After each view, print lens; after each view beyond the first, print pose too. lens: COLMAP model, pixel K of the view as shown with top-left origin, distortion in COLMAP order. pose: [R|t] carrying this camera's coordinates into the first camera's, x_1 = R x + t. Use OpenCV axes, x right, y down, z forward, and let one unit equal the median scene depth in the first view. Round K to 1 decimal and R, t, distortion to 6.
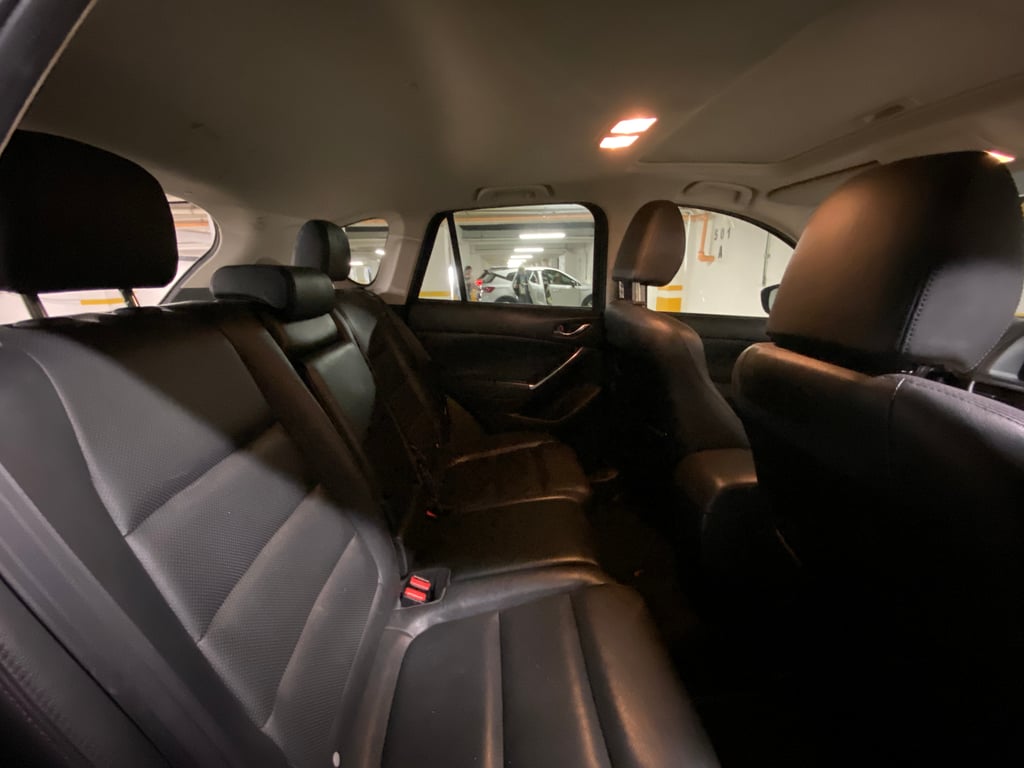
lens RADIAL K [[412.7, 0, 512.0], [0, 412.7, 384.0], [0, 0, 1]] dist [-0.000510, -0.000144]
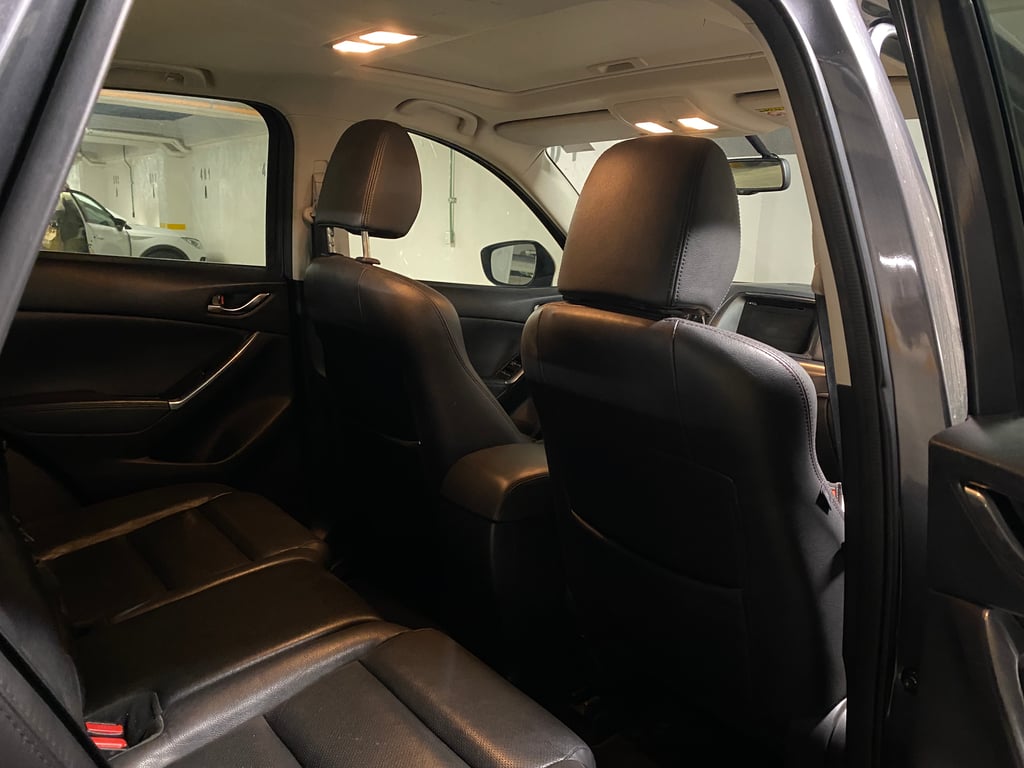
lens RADIAL K [[788.1, 0, 511.2], [0, 788.1, 367.4], [0, 0, 1]] dist [0.007935, -0.009017]
pose [[0.805461, -0.056622, 0.589938, -0.298525], [0.097940, 0.994456, -0.038273, 0.060459], [-0.584500, 0.088606, 0.806541, -0.207257]]
